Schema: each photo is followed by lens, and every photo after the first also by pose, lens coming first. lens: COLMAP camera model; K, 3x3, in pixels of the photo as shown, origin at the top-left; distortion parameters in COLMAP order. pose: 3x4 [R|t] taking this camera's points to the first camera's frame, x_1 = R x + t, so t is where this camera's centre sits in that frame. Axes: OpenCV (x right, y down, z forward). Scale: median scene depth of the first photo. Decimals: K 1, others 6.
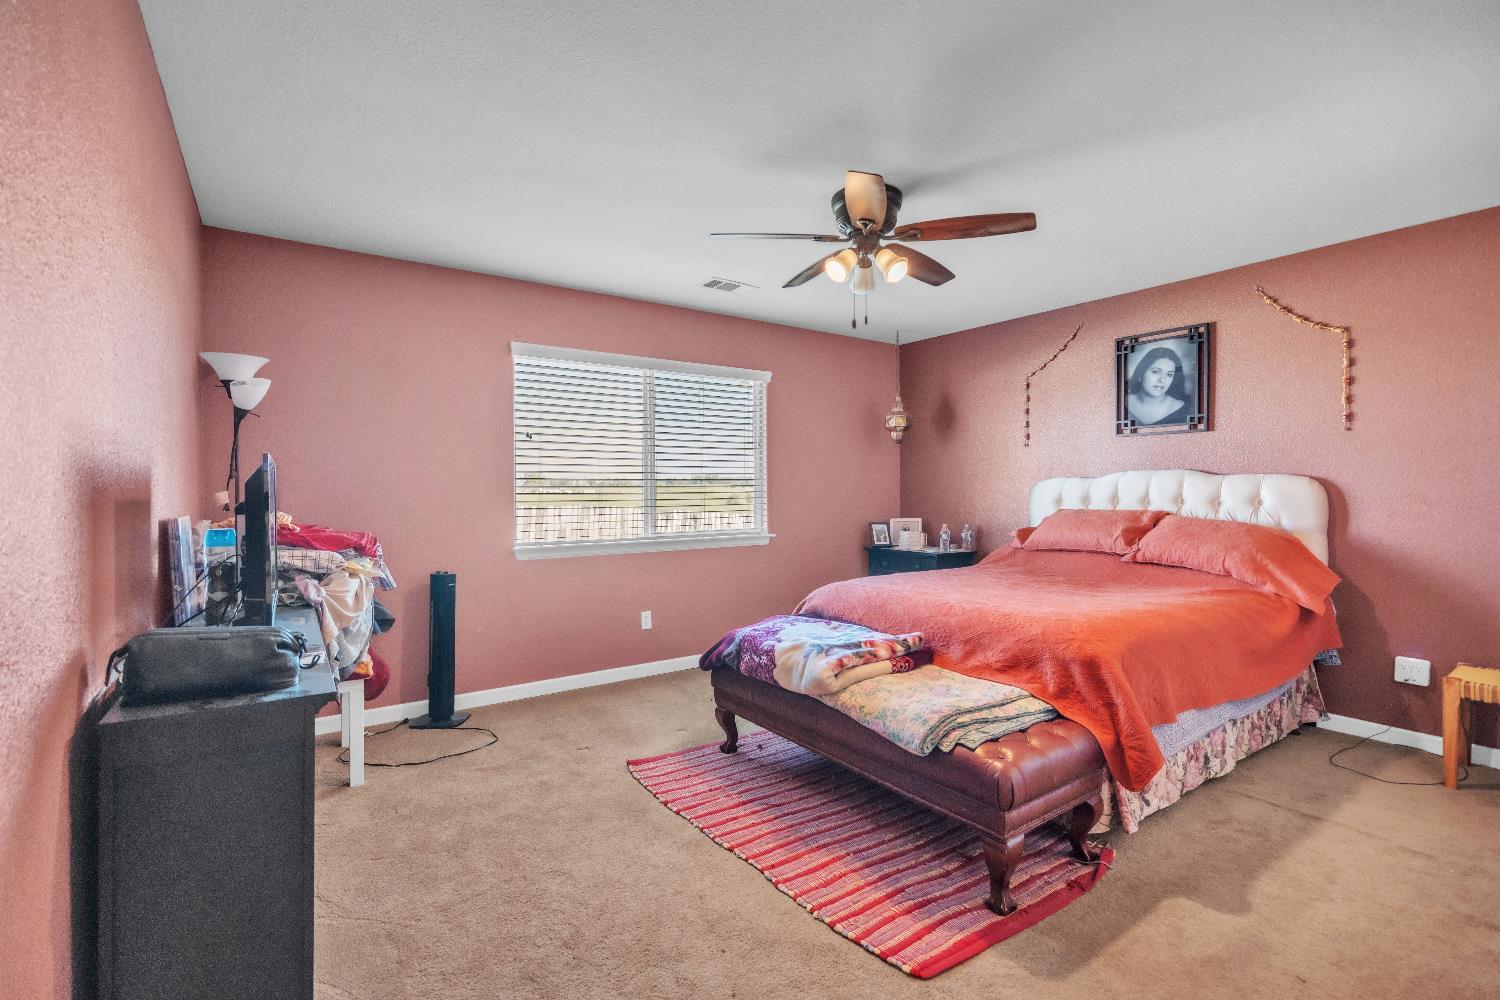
lens RADIAL K [[684.8, 0, 747.7], [0, 684.8, 494.2], [0, 0, 1]] dist [-0.000353, 0.000056]
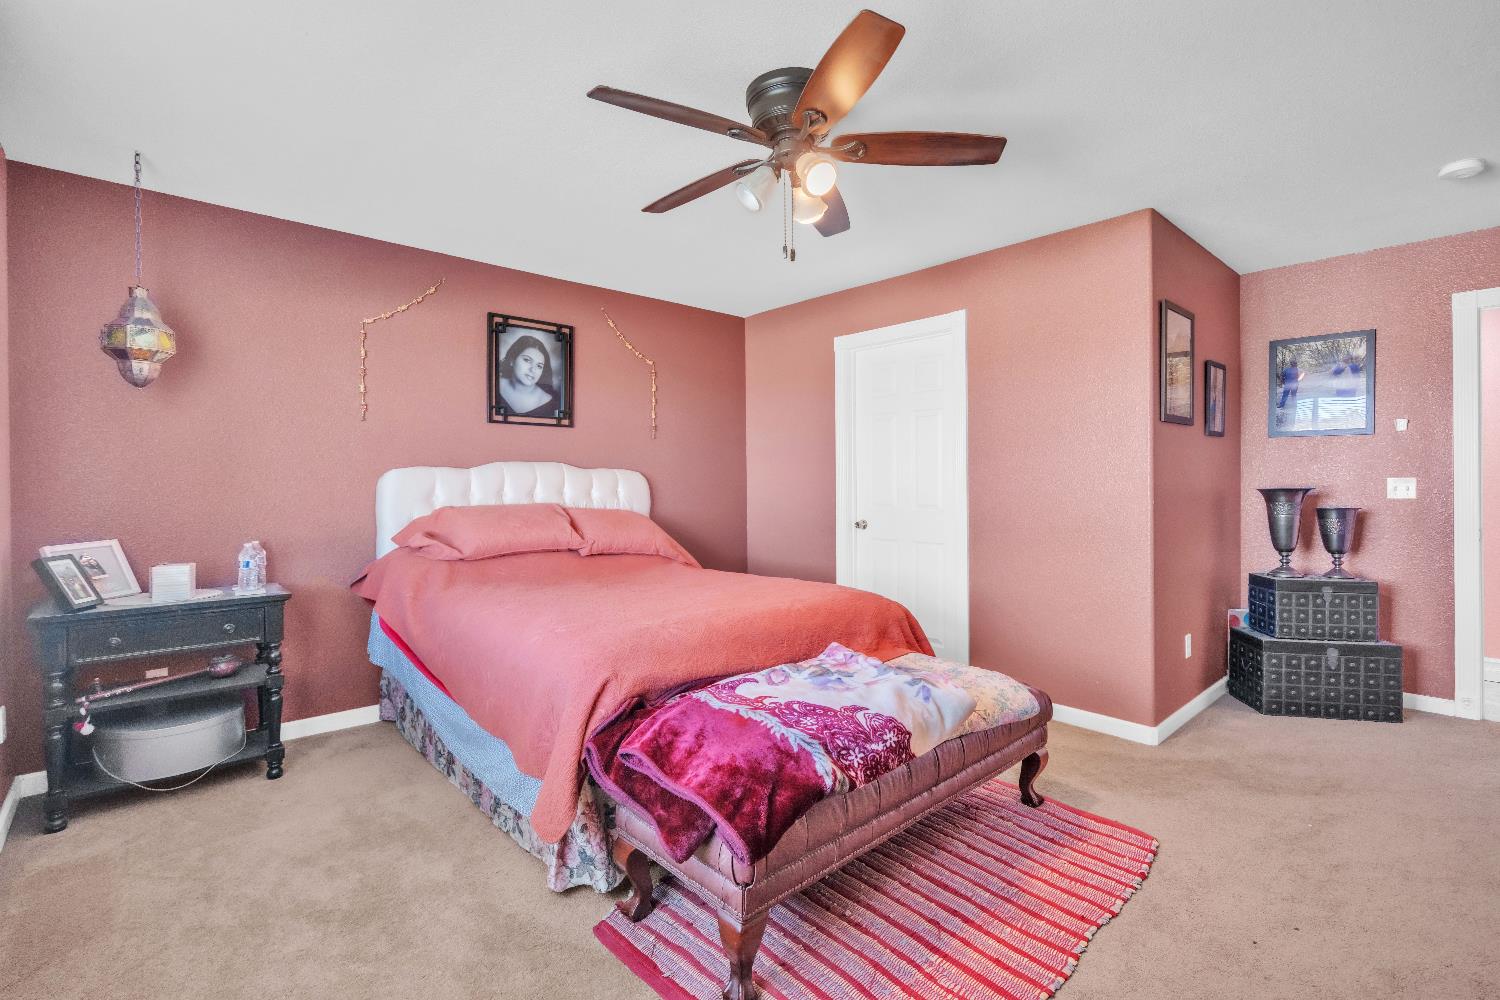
lens RADIAL K [[684.8, 0, 749.6], [0, 684.8, 493.3], [0, 0, 1]] dist [-0.000353, 0.000056]
pose [[-0.134935, -0.010631, 0.990797, -0.411335], [0.013605, 0.999828, 0.012581, 0.000700], [-0.990761, 0.015177, -0.134767, 0.839848]]
